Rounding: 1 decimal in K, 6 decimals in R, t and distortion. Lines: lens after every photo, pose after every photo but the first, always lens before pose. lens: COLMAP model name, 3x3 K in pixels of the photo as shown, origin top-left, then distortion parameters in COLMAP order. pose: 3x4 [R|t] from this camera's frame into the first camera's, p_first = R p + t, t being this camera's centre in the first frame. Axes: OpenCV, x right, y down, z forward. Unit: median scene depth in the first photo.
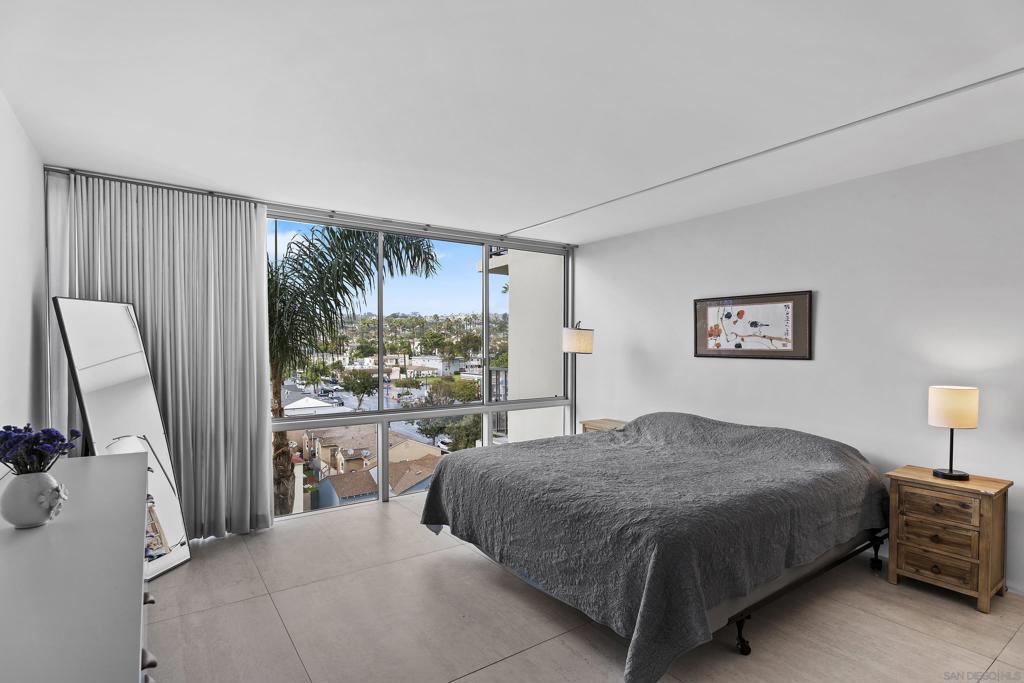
lens RADIAL K [[508.1, 0, 505.9], [0, 508.1, 343.8], [0, 0, 1]] dist [0.002310, -0.000081]
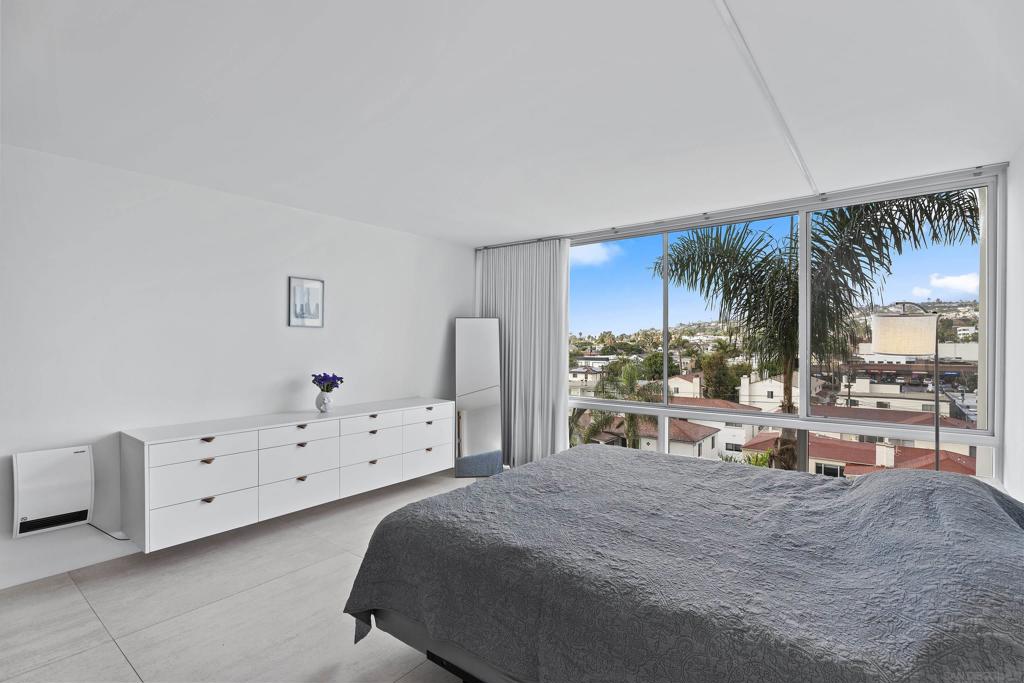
lens RADIAL K [[481.8, 0, 512.0], [0, 481.8, 341.5], [0, 0, 1]] dist [0.000330, 0.000001]
pose [[0.289726, 0.001598, -0.957108, 0.739916], [0.002430, 0.999994, 0.002405, -0.002269], [0.957107, -0.003023, 0.289720, 0.509275]]
